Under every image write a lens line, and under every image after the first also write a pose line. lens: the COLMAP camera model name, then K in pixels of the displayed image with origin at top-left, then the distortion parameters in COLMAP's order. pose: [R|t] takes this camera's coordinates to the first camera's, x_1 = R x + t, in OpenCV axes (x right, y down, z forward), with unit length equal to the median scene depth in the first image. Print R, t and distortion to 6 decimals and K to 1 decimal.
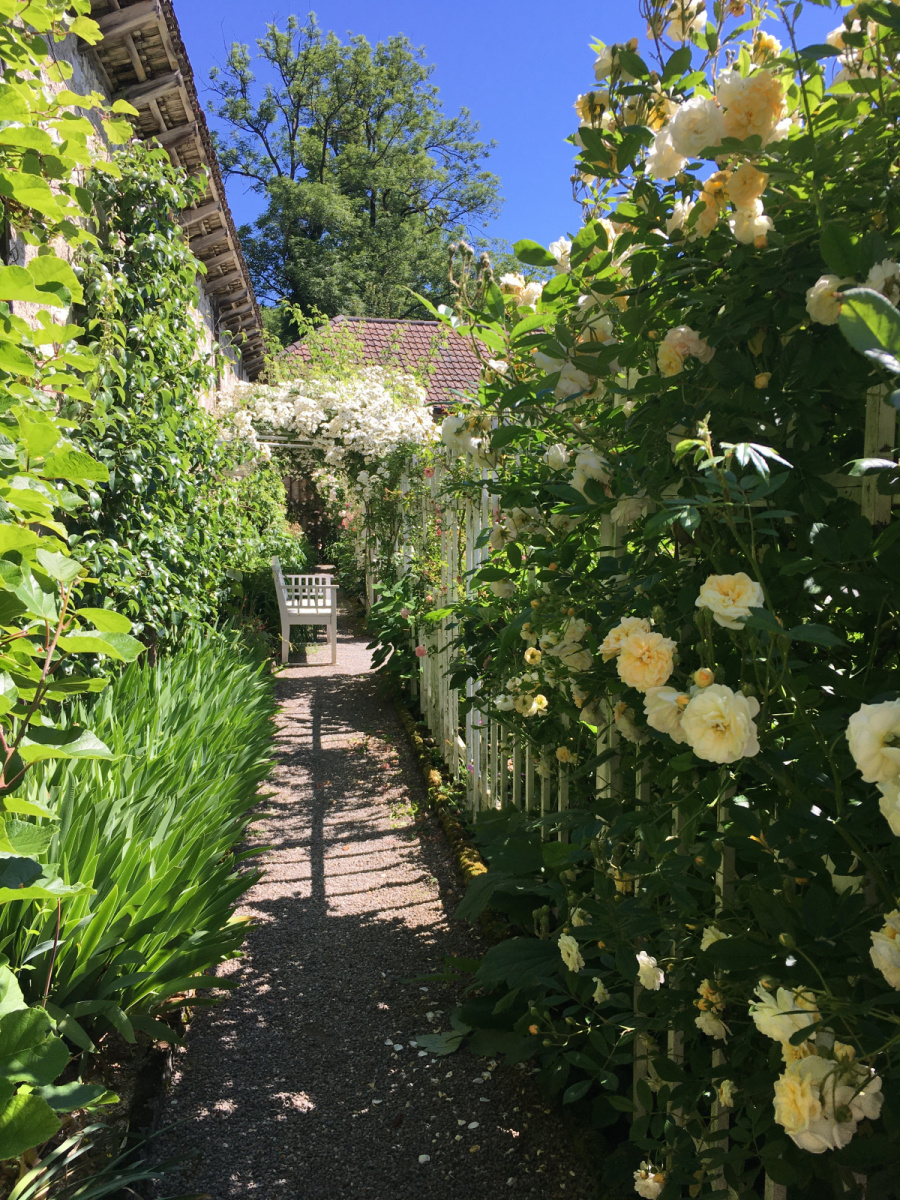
lens RADIAL K [[1044.3, 0, 449.9], [0, 1044.3, 600.8], [0, 0, 1]] dist [0.074847, -0.104998]
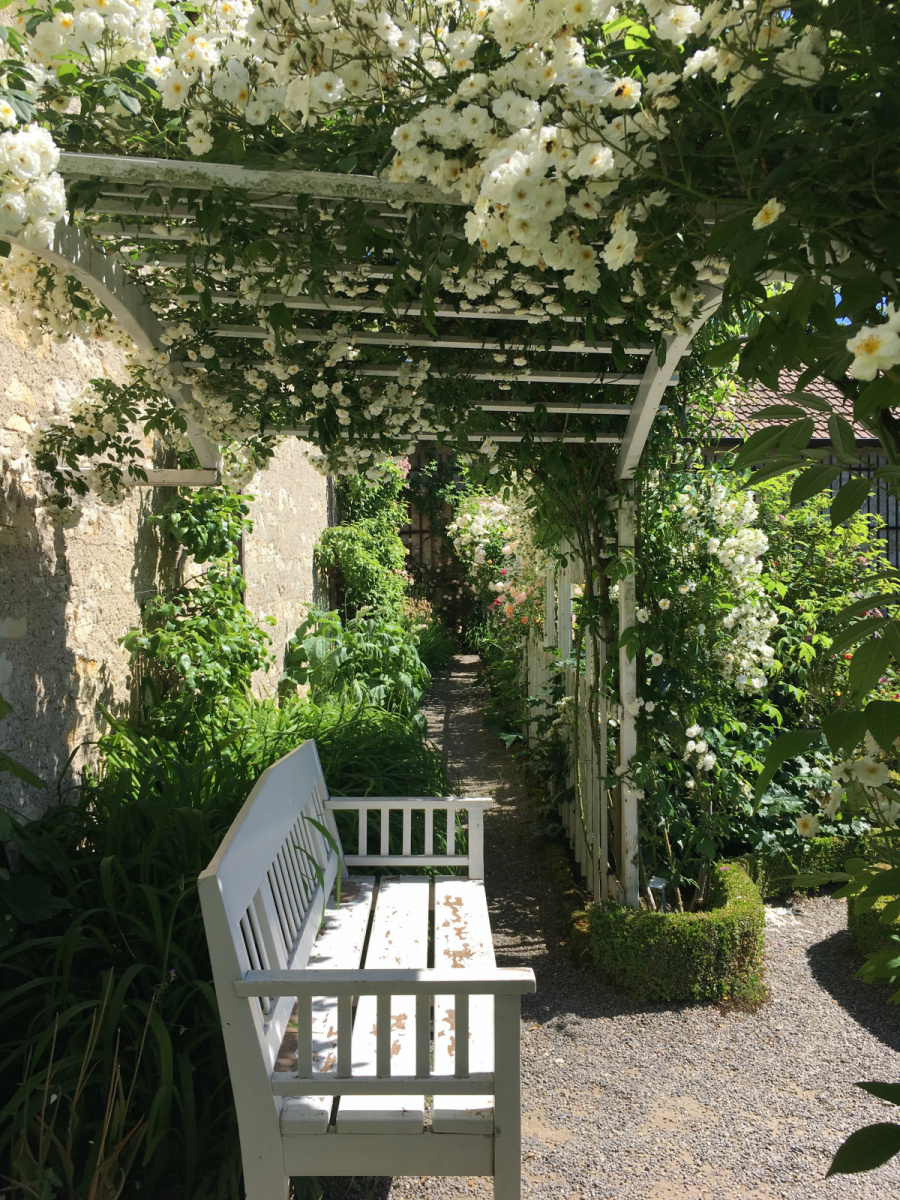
lens RADIAL K [[1044.3, 0, 449.6], [0, 1044.3, 599.9], [0, 0, 1]] dist [0.074847, -0.104998]
pose [[0.990877, -0.004983, -0.134676, -0.046541], [-0.003609, 0.997977, -0.063471, -0.036072], [0.134720, 0.063378, 0.988855, 0.390479]]
